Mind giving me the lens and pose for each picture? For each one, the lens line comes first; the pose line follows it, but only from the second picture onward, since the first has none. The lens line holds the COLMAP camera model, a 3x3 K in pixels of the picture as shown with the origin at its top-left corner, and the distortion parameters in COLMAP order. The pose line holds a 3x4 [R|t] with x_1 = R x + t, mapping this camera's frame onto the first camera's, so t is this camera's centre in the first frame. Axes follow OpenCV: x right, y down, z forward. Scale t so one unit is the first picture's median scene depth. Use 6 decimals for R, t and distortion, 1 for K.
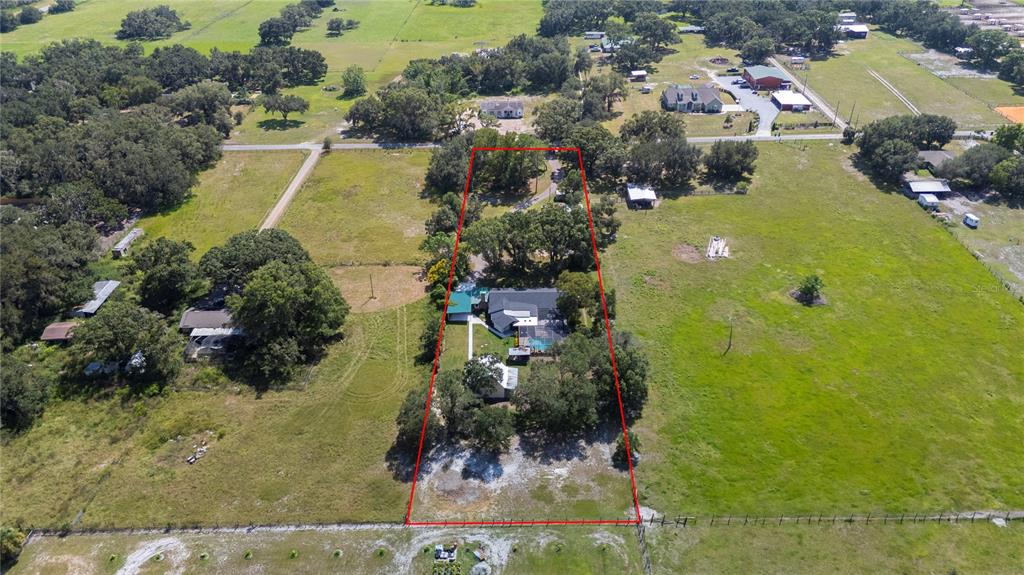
lens RADIAL K [[739.2, 0, 512.0], [0, 739.2, 287.5], [0, 0, 1]] dist [0.062721, -0.040210]
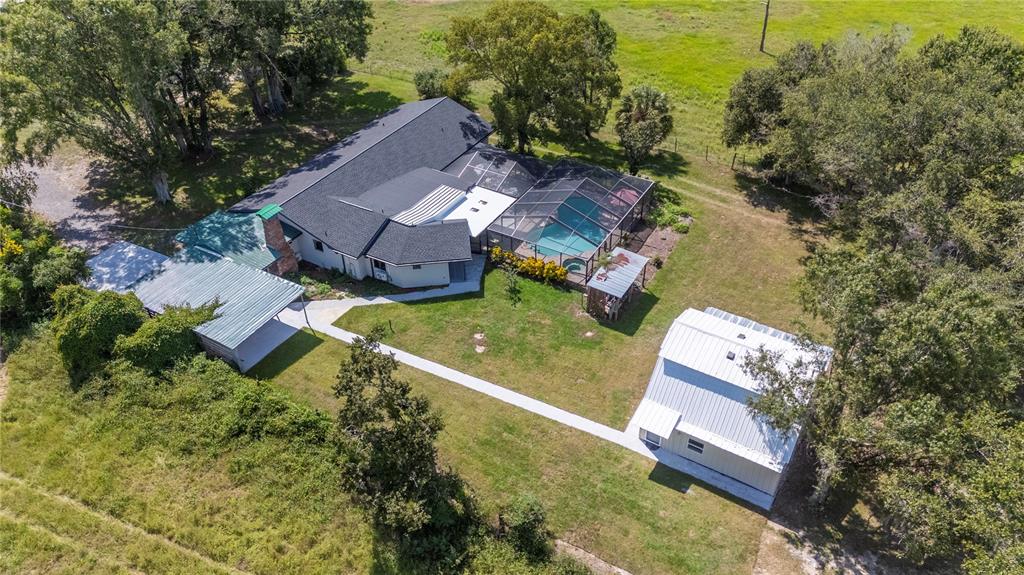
lens RADIAL K [[750.7, 0, 512.0], [0, 750.7, 287.5], [0, 0, 1]] dist [0.095399, -0.110917]
pose [[0.506642, -0.524817, 0.684018, -0.185384], [0.450409, 0.837623, 0.309061, -0.014766], [-0.735150, 0.151505, 0.660757, 0.732878]]
